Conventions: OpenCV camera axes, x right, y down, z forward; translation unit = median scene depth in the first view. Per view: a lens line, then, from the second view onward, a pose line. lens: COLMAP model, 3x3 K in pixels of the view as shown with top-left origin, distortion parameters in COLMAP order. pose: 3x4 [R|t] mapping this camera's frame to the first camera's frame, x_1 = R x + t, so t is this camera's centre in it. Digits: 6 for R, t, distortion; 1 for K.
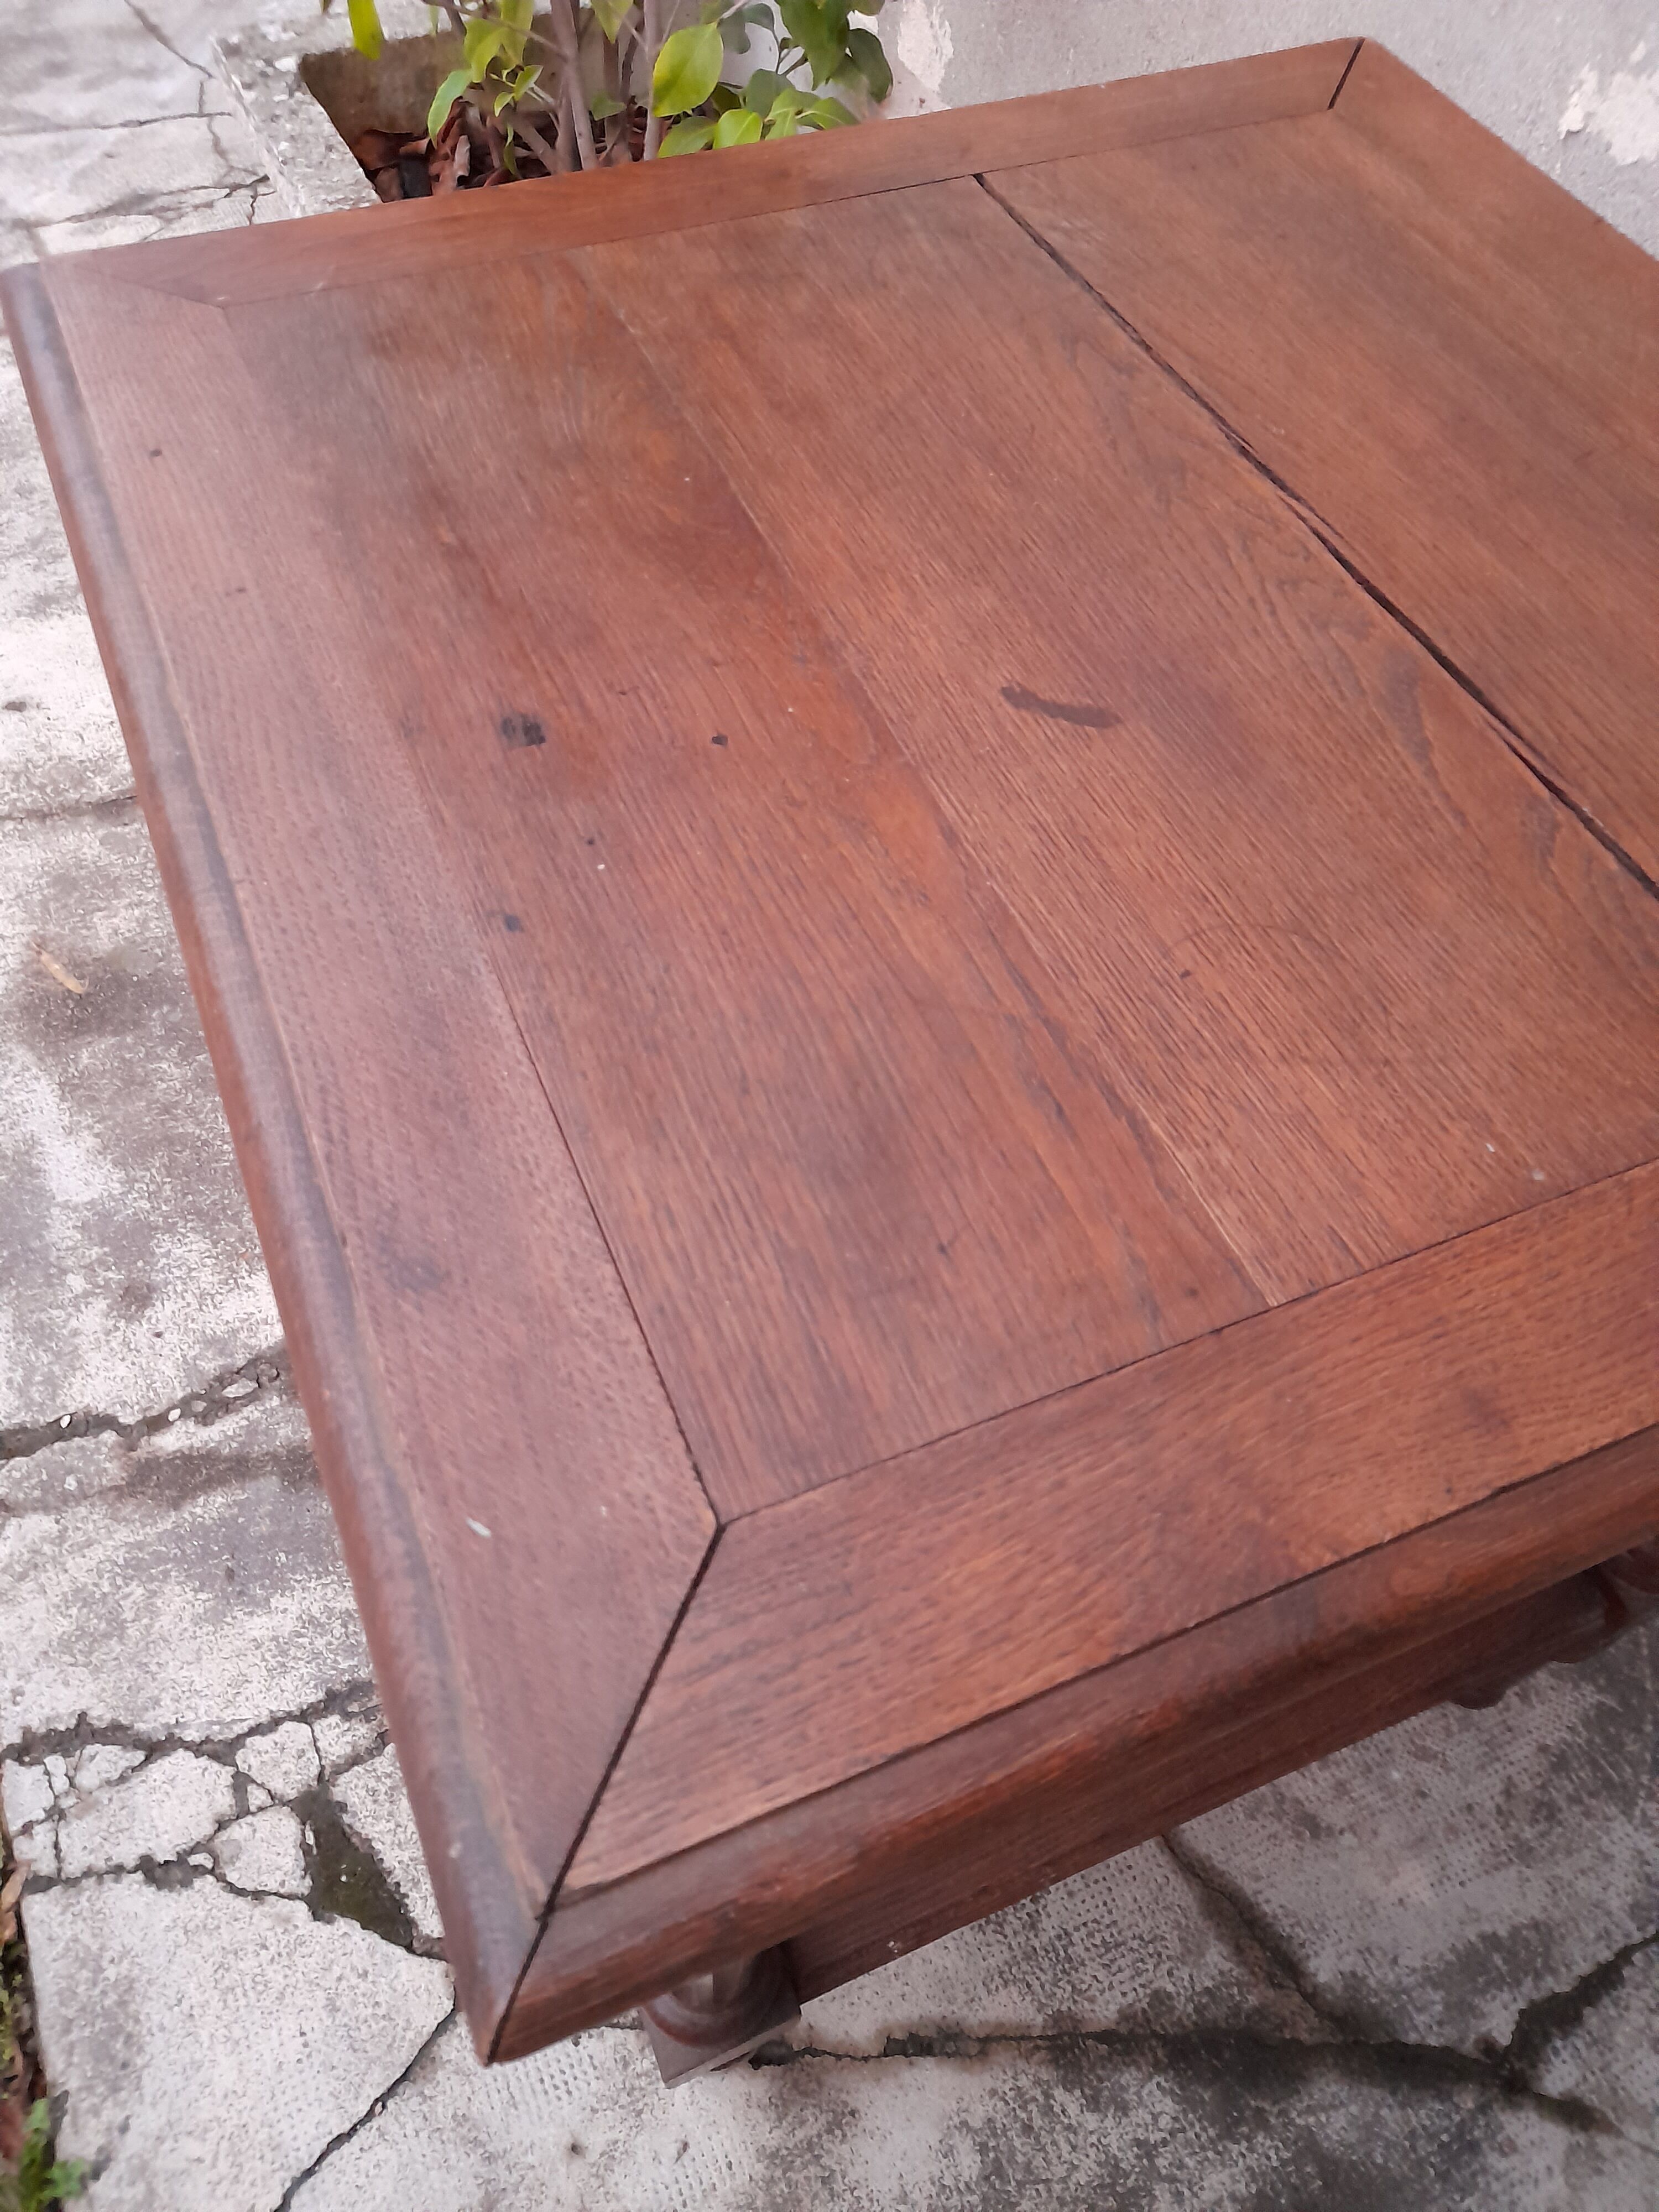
lens RADIAL K [[1628.3, 0, 812.8], [0, 1628.3, 1112.0], [0, 0, 1]] dist [0.026044, -0.019901]
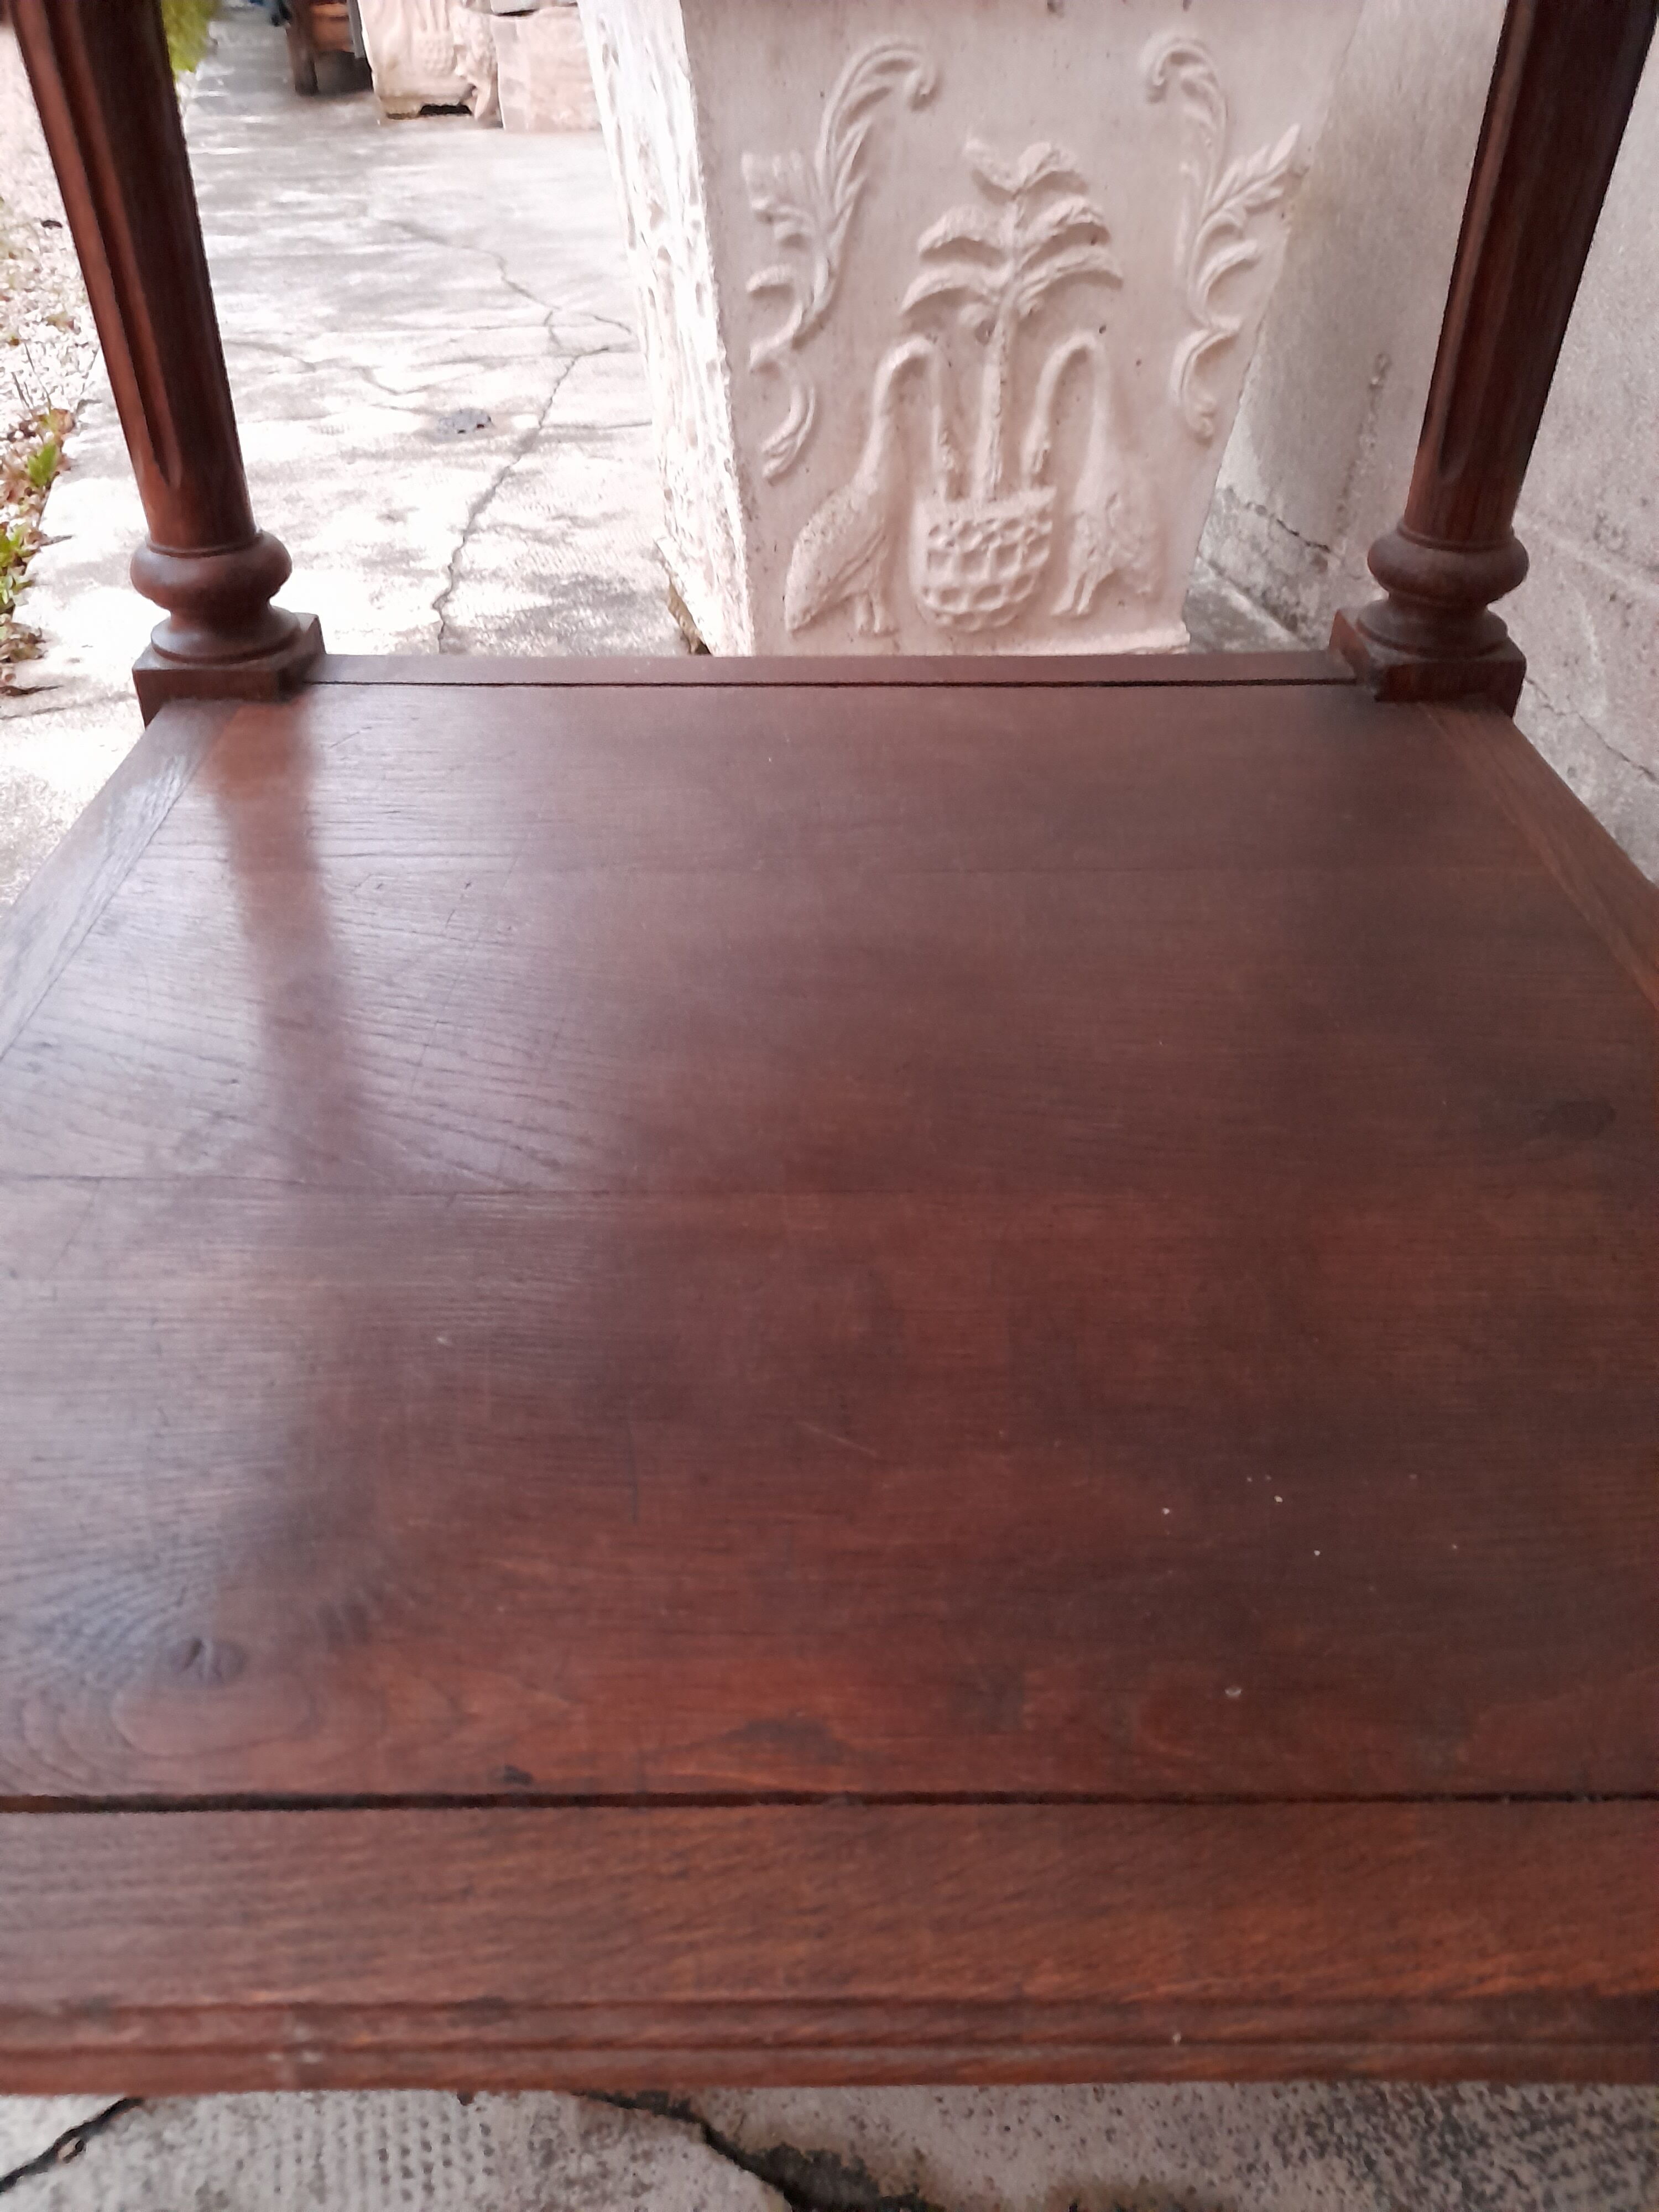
lens RADIAL K [[1628.3, 0, 818.2], [0, 1628.3, 1112.8], [0, 0, 1]] dist [0.026044, -0.019901]
pose [[0.984341, 0.074437, -0.159789, 0.024108], [-0.120794, 0.945018, -0.303892, 0.405326], [0.128383, 0.318435, 0.939211, 0.416615]]
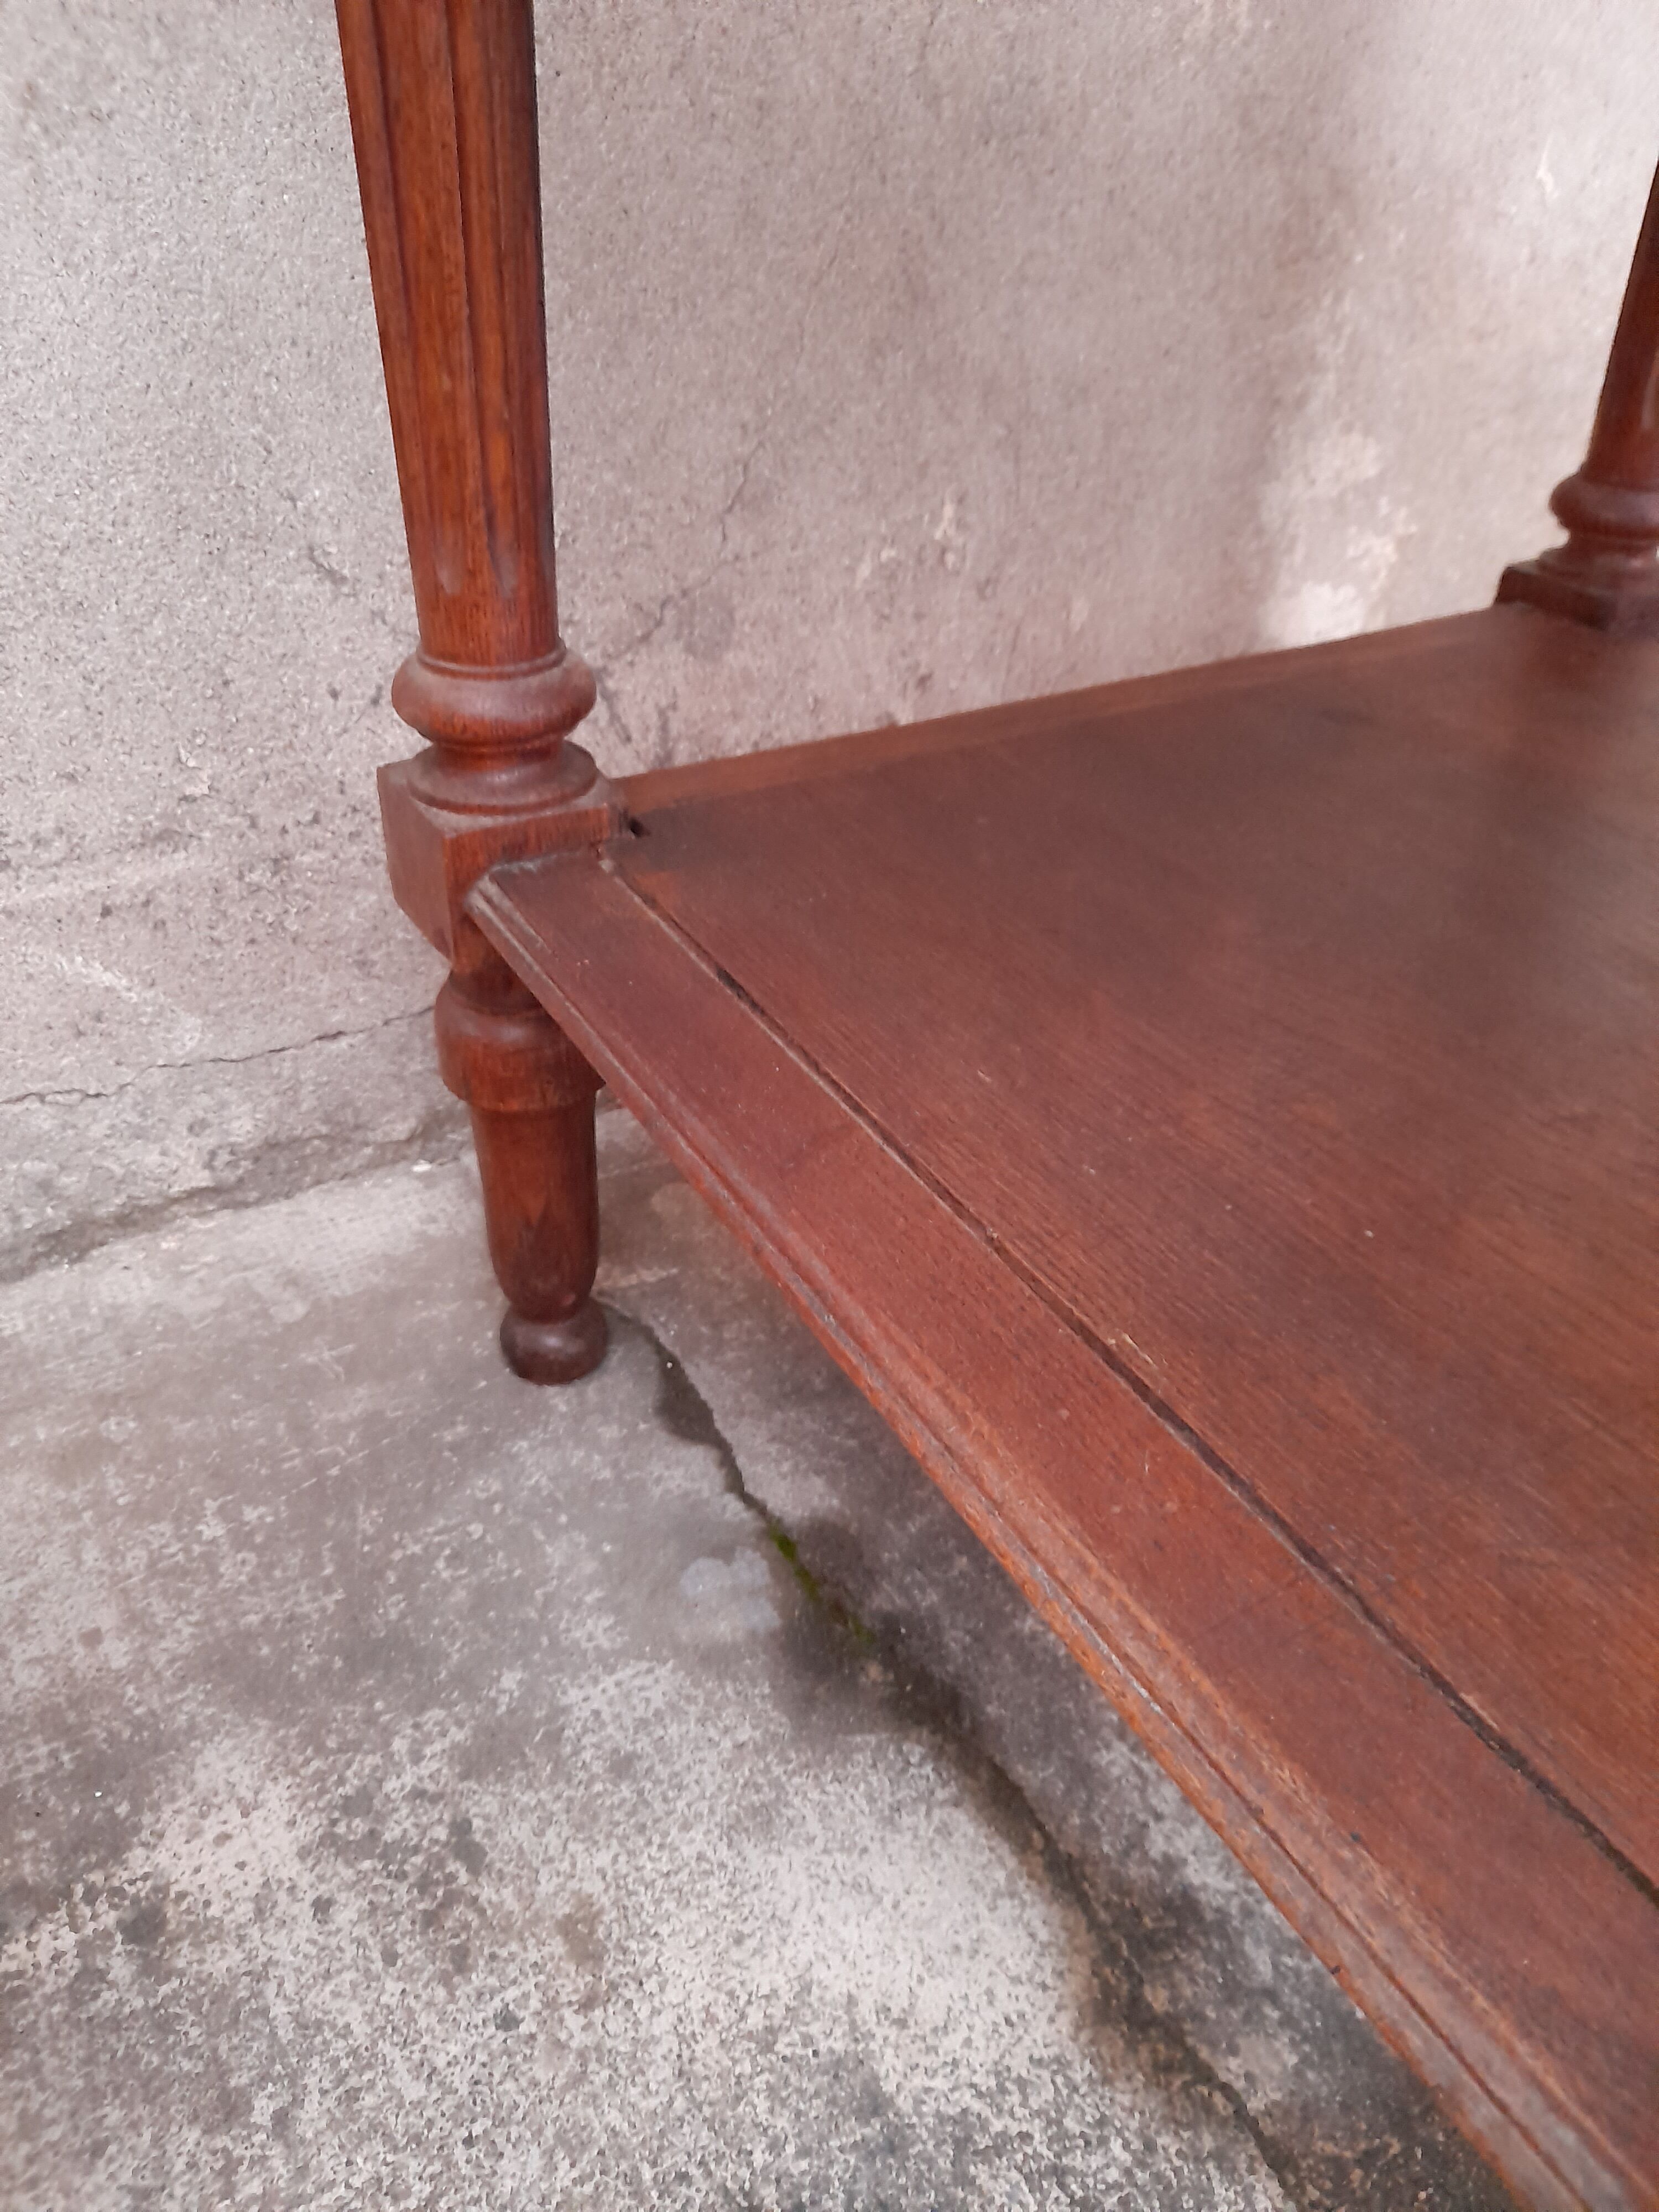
lens RADIAL K [[1628.3, 0, 813.6], [0, 1628.3, 1114.5], [0, 0, 1]] dist [0.026044, -0.019901]
pose [[-0.111929, -0.595559, 0.795476, -0.299959], [0.804777, 0.415261, 0.424137, -0.311083], [-0.582929, 0.687654, 0.432812, 0.956916]]
